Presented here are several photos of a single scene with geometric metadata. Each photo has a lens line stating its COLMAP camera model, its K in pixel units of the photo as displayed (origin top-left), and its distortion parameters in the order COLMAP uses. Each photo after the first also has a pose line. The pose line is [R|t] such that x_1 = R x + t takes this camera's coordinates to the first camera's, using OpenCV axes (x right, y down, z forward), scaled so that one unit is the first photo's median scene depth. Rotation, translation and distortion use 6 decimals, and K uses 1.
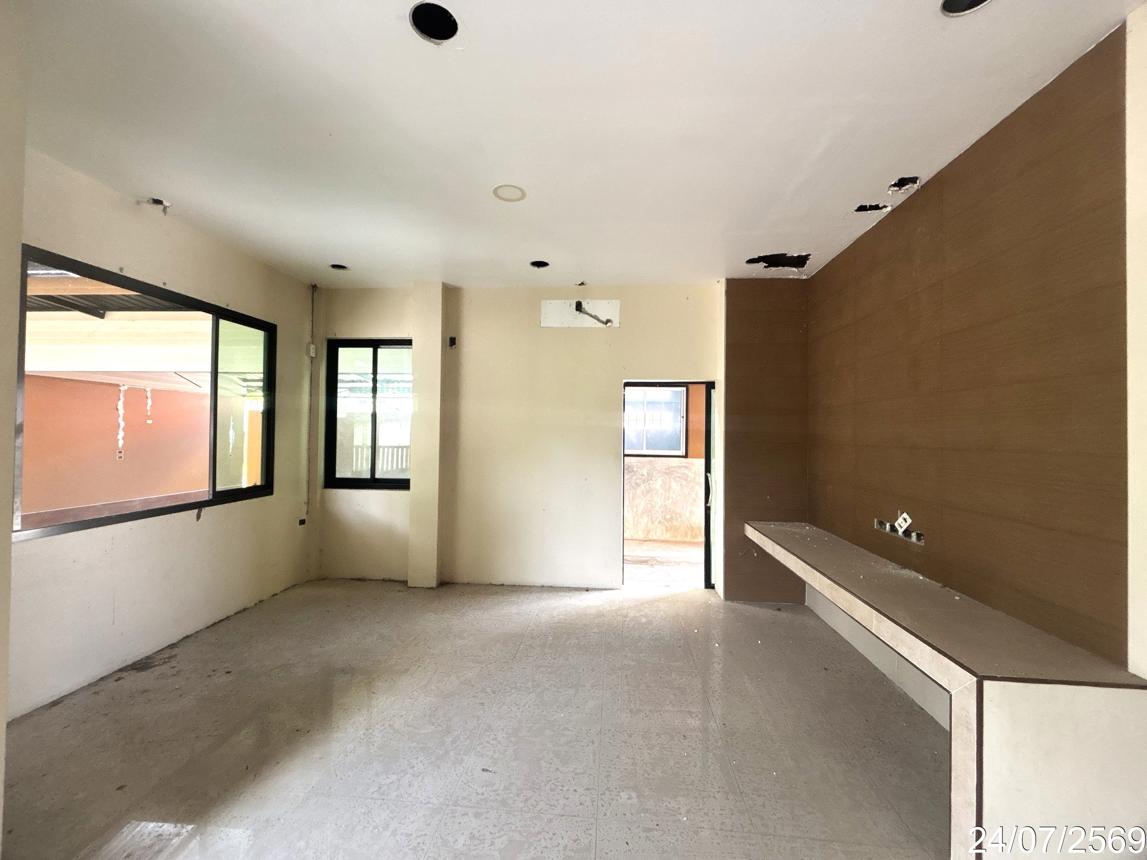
lens RADIAL K [[463.6, 0, 575.6], [0, 463.6, 429.8], [0, 0, 1]] dist [0.000429, 0.000167]
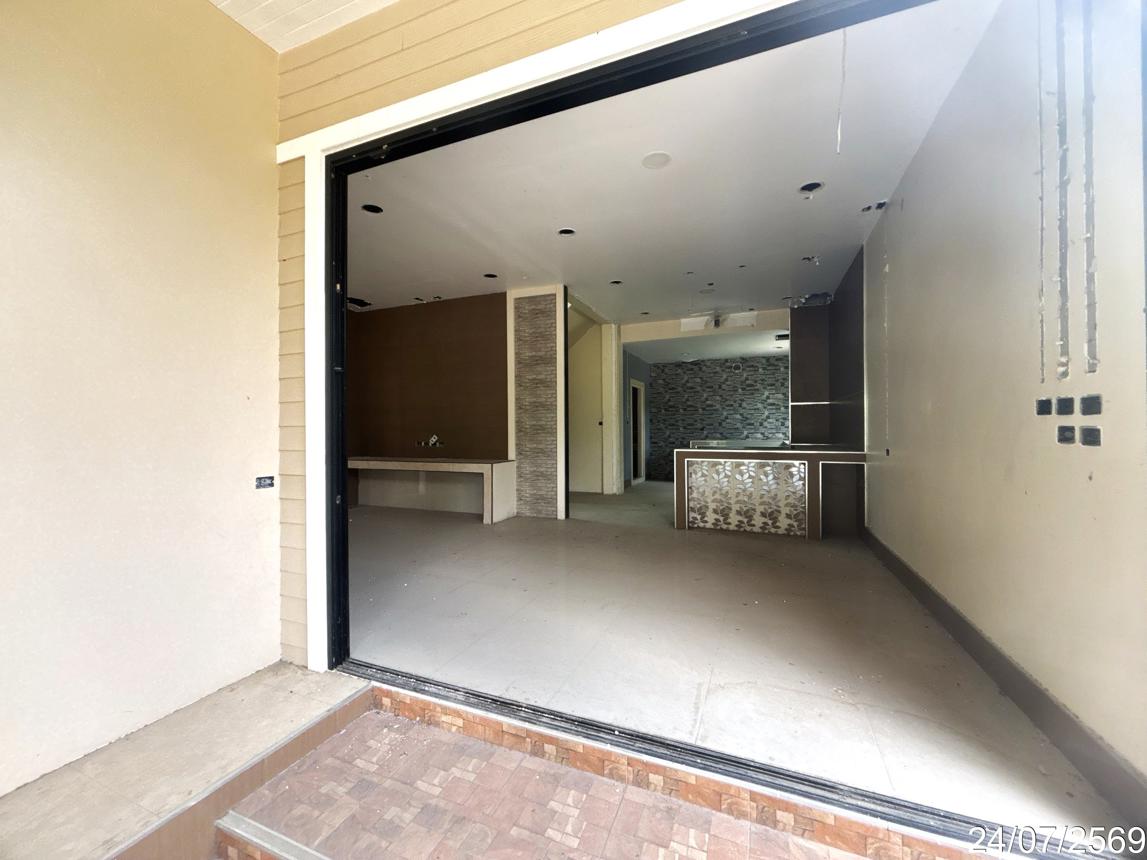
lens RADIAL K [[463.6, 0, 570.1], [0, 463.6, 429.3], [0, 0, 1]] dist [0.000429, 0.000167]
pose [[0.306728, -0.014841, 0.951682, -1.324419], [-0.002756, 0.999860, 0.016481, 0.106739], [-0.951793, -0.007678, 0.306644, -0.387224]]
